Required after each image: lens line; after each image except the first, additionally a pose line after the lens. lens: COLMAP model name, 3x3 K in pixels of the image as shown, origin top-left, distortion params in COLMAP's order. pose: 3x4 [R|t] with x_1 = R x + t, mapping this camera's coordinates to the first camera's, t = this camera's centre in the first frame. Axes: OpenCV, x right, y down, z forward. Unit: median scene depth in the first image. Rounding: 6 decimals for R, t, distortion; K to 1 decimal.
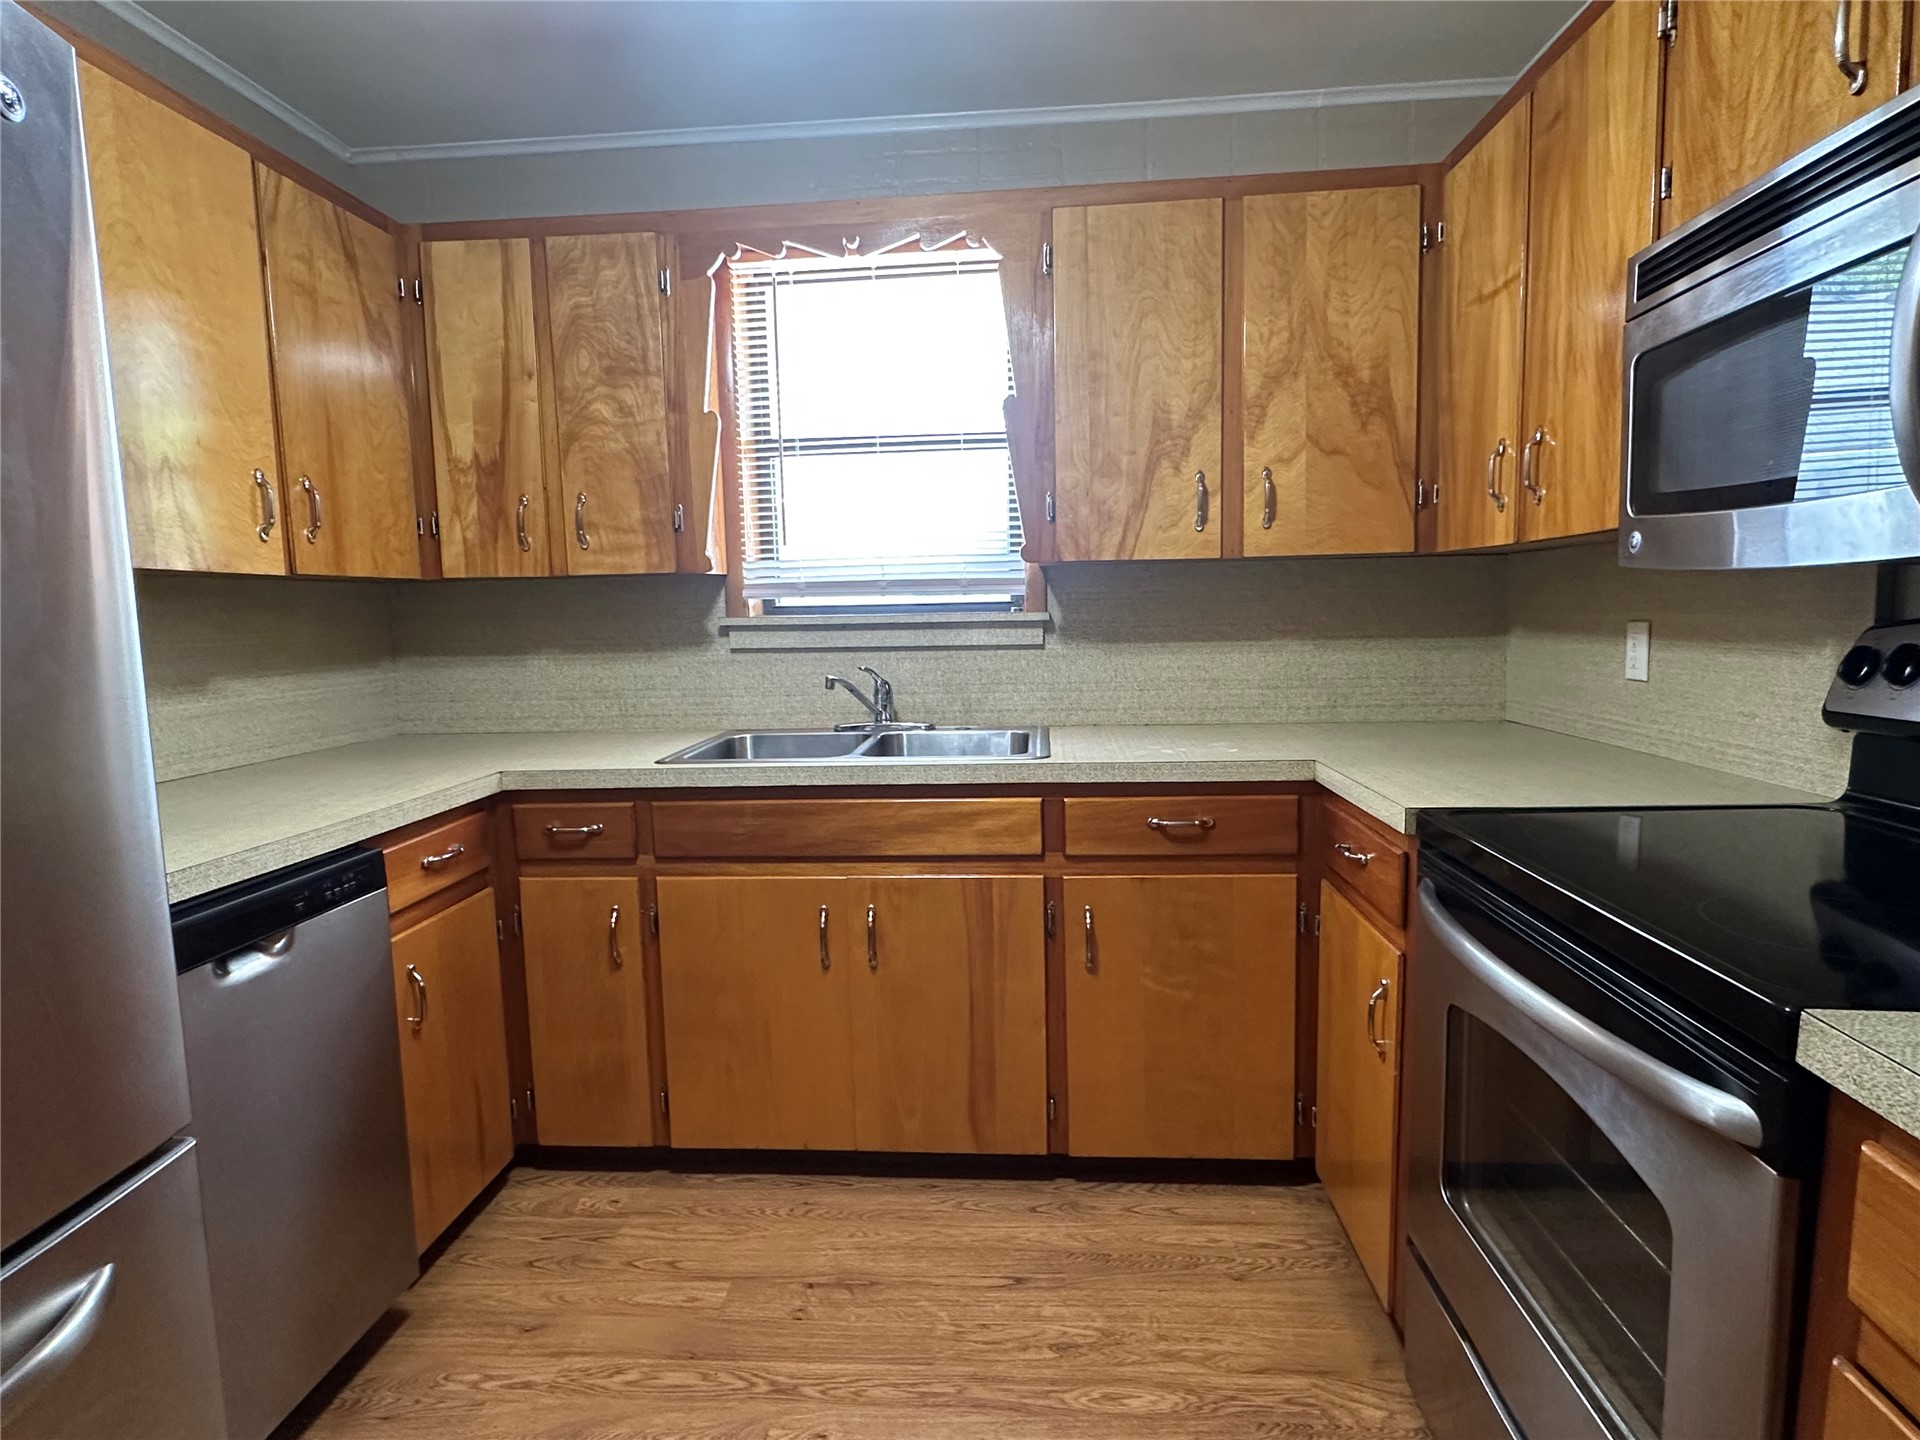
lens RADIAL K [[1045.1, 0, 959.6], [0, 1045.1, 723.9], [0, 0, 1]] dist [-0.003163, 0.001715]
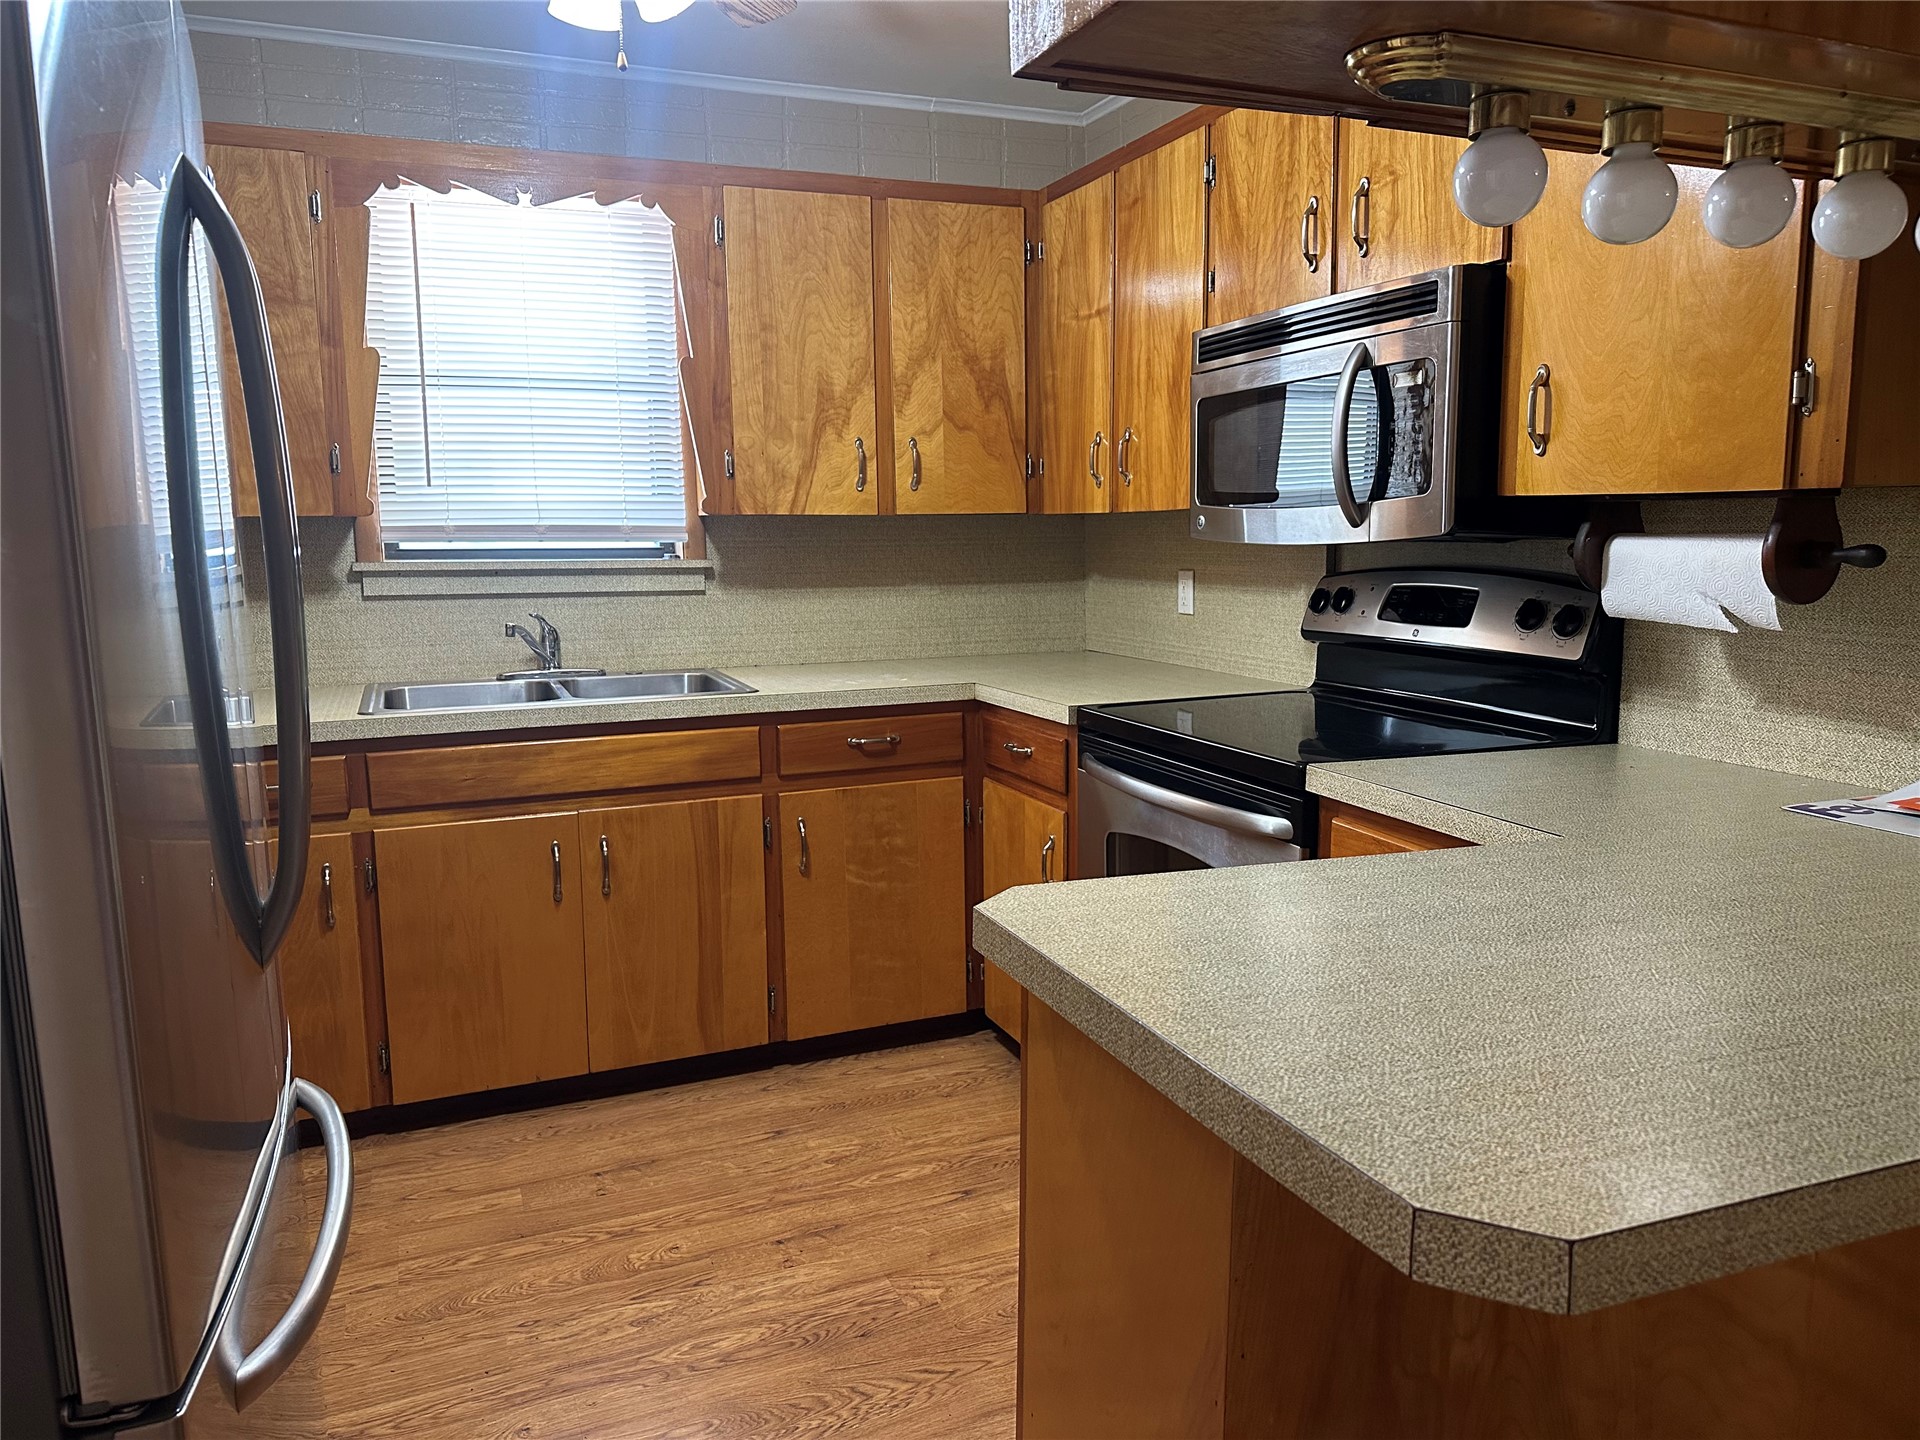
lens RADIAL K [[1336.5, 0, 961.6], [0, 1336.5, 712.2], [0, 0, 1]] dist [0.175270, -0.307113]
pose [[0.895866, -0.048913, 0.441624, -0.353355], [0.040255, 0.998770, 0.028961, 0.020694], [-0.442497, -0.008168, 0.896733, -0.394643]]
